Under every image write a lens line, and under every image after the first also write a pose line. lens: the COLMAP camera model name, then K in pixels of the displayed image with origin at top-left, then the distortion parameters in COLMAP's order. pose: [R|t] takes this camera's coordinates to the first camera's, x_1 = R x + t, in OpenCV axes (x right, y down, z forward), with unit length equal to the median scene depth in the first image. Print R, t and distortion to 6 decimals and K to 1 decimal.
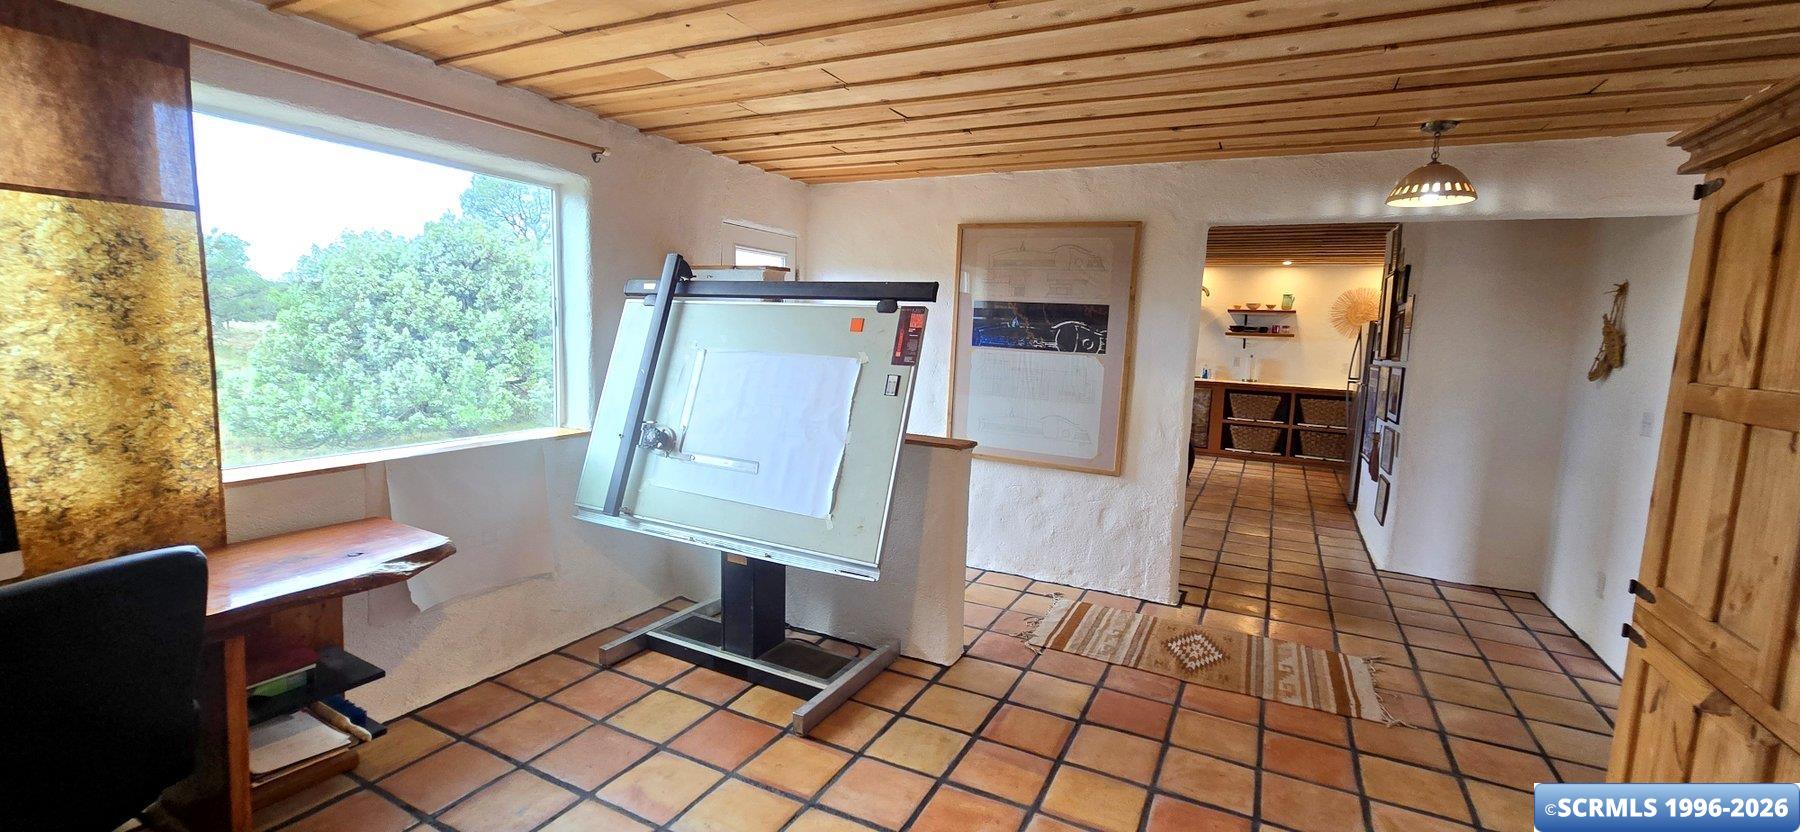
lens RADIAL K [[746.4, 0, 892.4], [0, 746.4, 412.2], [0, 0, 1]] dist [0.001019, 0.000244]
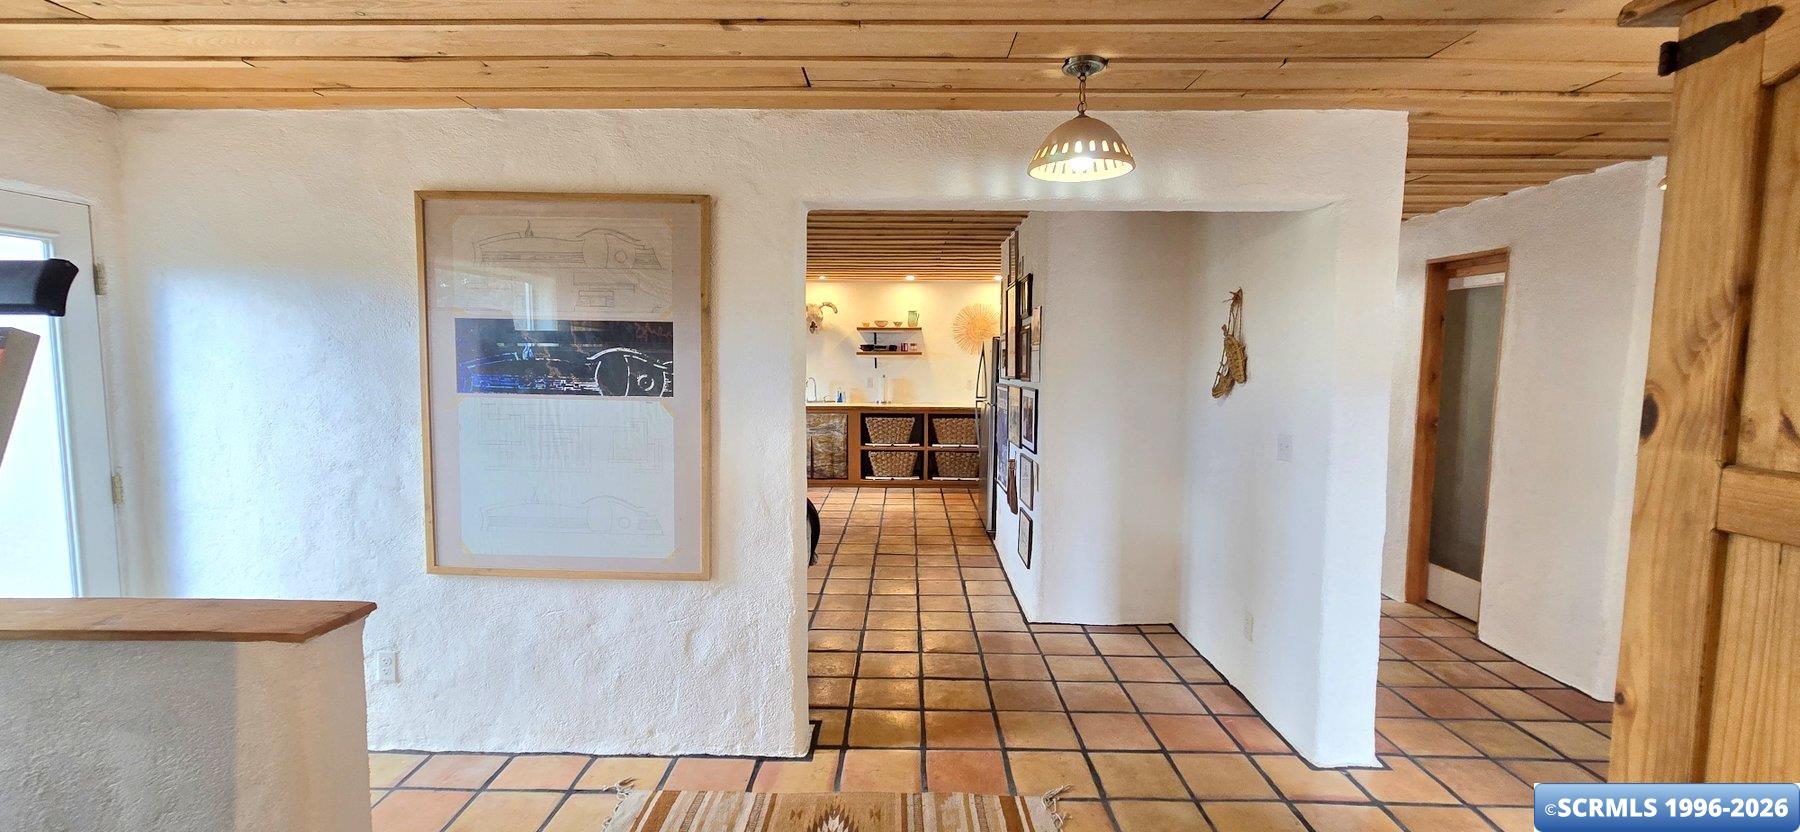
lens RADIAL K [[746.4, 0, 892.4], [0, 746.4, 412.2], [0, 0, 1]] dist [0.001019, 0.000244]
pose [[0.897813, -0.065049, 0.435547, 0.138573], [0.077193, 0.996964, -0.010224, -0.034771], [-0.433560, 0.042801, 0.900108, 0.266440]]
